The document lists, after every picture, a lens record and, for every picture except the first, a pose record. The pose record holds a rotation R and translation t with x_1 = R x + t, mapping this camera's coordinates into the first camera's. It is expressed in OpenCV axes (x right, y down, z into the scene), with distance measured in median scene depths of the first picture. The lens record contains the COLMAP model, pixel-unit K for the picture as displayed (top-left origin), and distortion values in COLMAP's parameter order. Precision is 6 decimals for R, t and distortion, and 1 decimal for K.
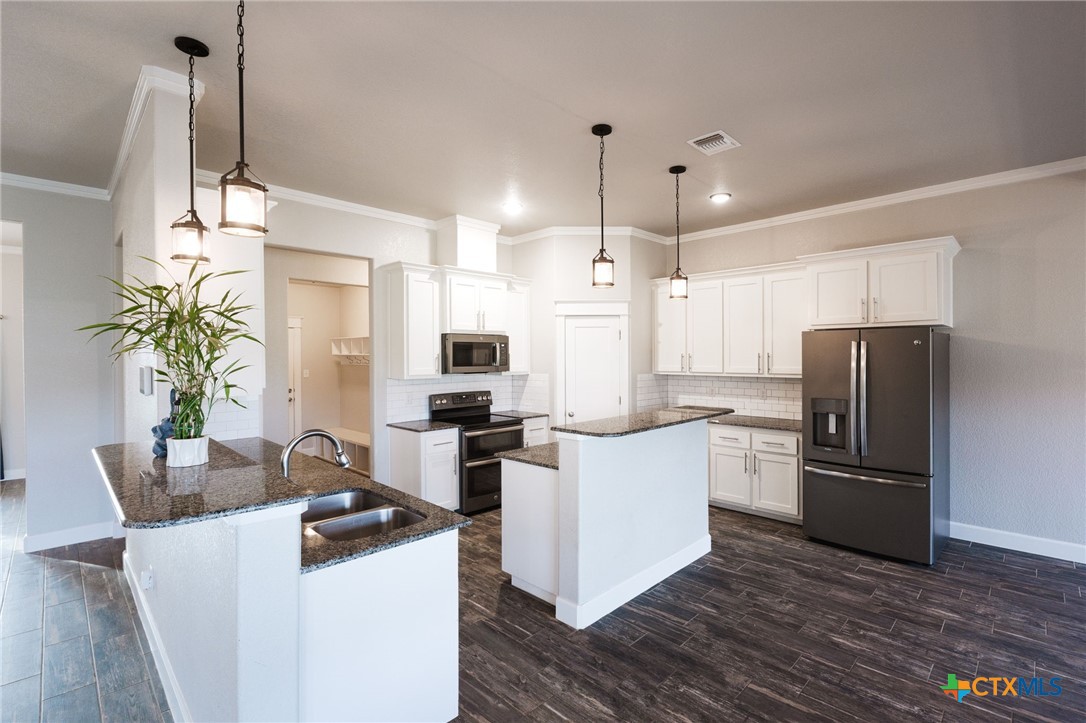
lens RADIAL K [[481.7, 0, 544.2], [0, 481.7, 362.5], [0, 0, 1]] dist [-0.009788, 0.000210]
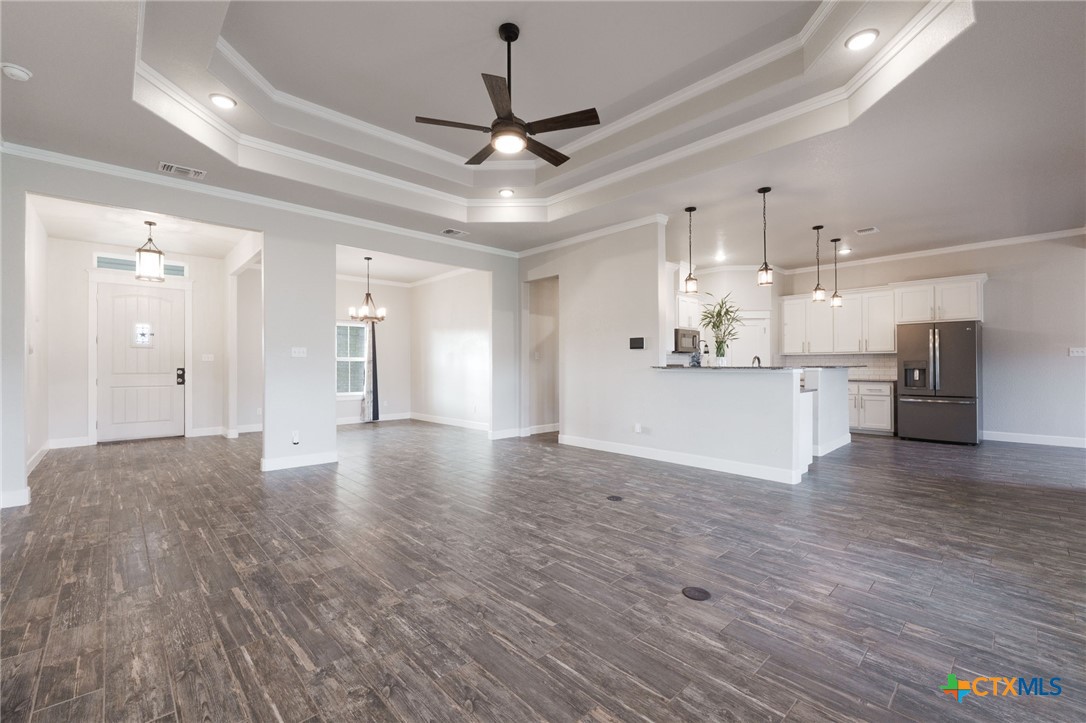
lens RADIAL K [[443.3, 0, 523.3], [0, 443.3, 363.0], [0, 0, 1]] dist [-0.006110, -0.000087]
pose [[0.998140, -0.002479, -0.060921, -0.774527], [0.001901, 0.999953, -0.009542, 0.091681], [0.060941, 0.009409, 0.998097, -0.757993]]
